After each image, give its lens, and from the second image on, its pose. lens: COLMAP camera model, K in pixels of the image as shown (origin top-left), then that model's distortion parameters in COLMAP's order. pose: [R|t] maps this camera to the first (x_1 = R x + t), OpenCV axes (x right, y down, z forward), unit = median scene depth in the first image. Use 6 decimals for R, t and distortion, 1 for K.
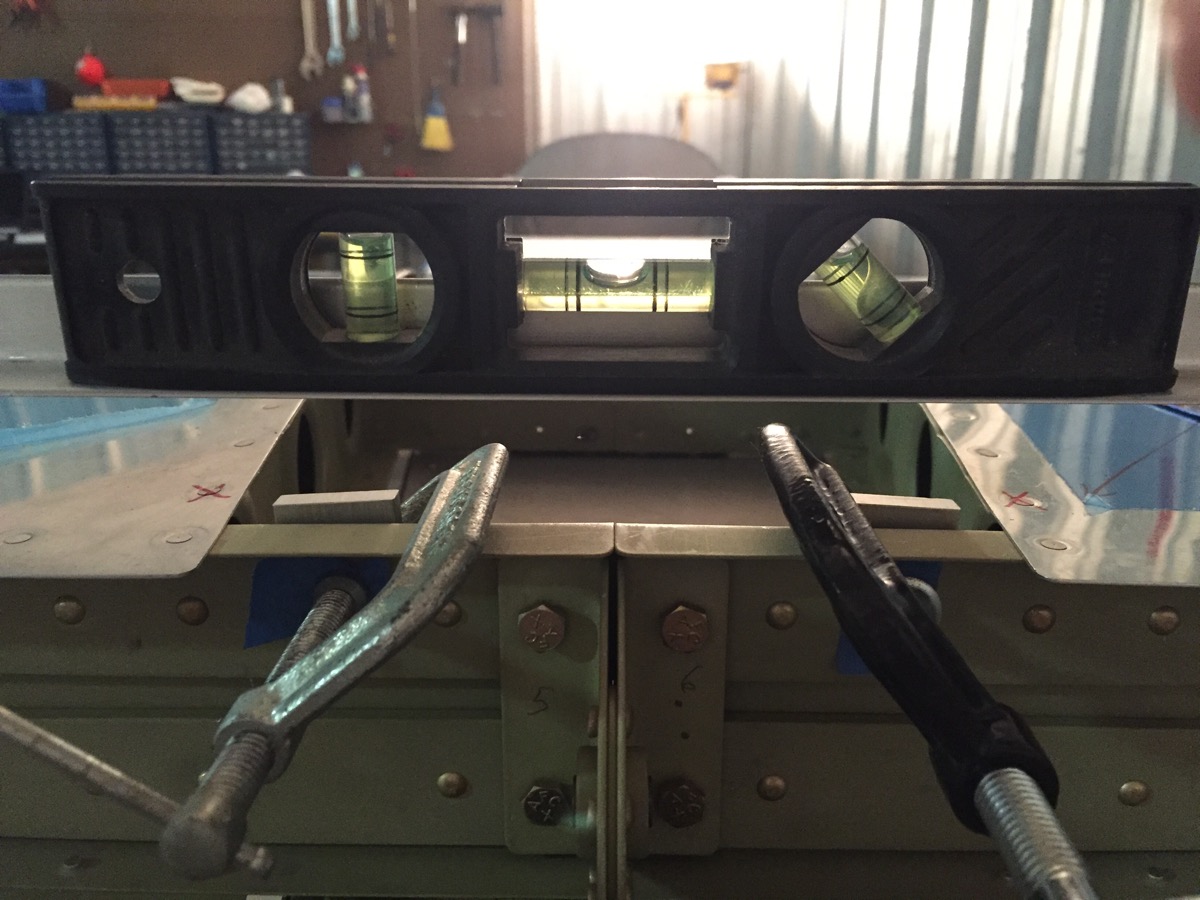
lens RADIAL K [[1027.2, 0, 600.0], [0, 1027.2, 450.0], [0, 0, 1]] dist [0.068906, -0.147717]
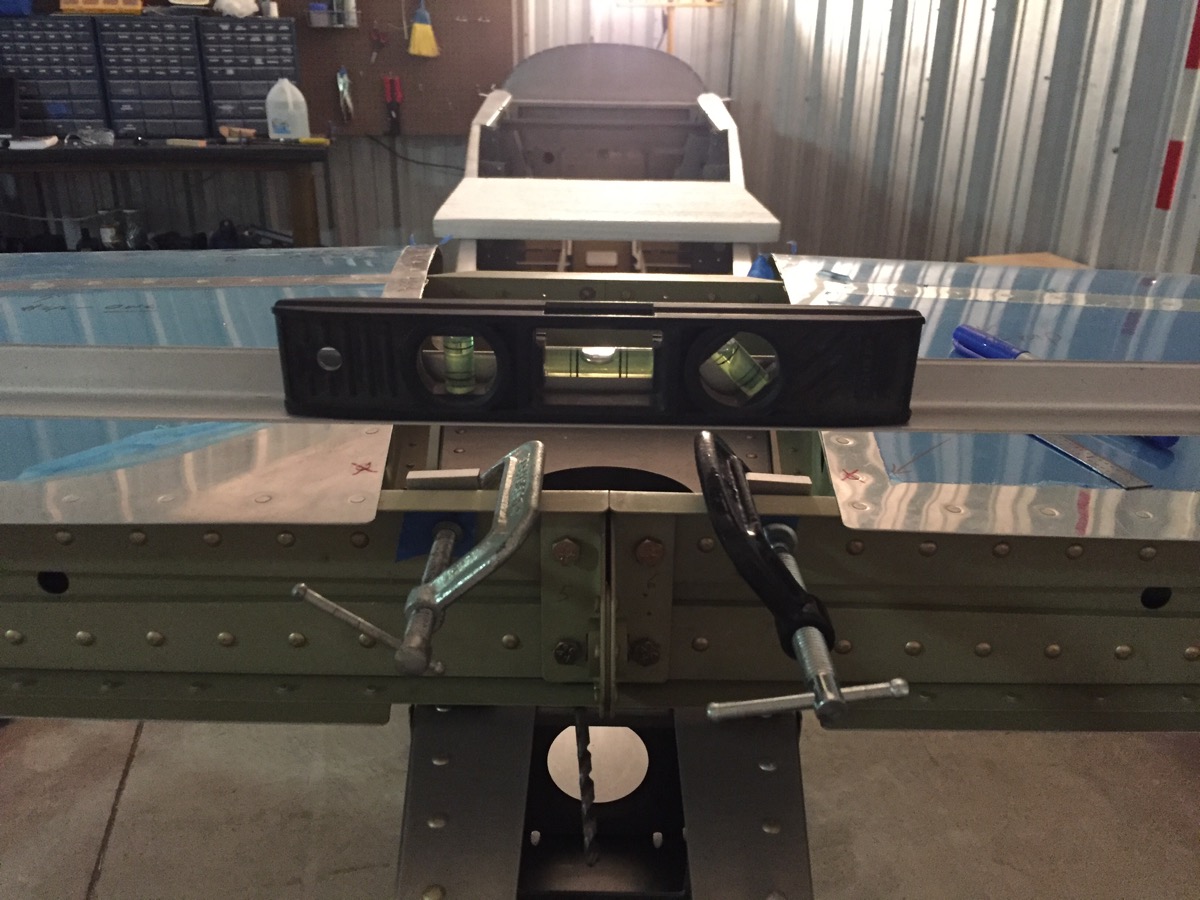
lens RADIAL K [[1001.4, 0, 600.0], [0, 1001.4, 450.0], [0, 0, 1]] dist [-0.005277, -0.010205]
pose [[0.999824, 0.006512, 0.017572, -0.030837], [-0.008141, 0.995513, 0.094277, -0.155223], [-0.016880, -0.094403, 0.995391, -0.651667]]
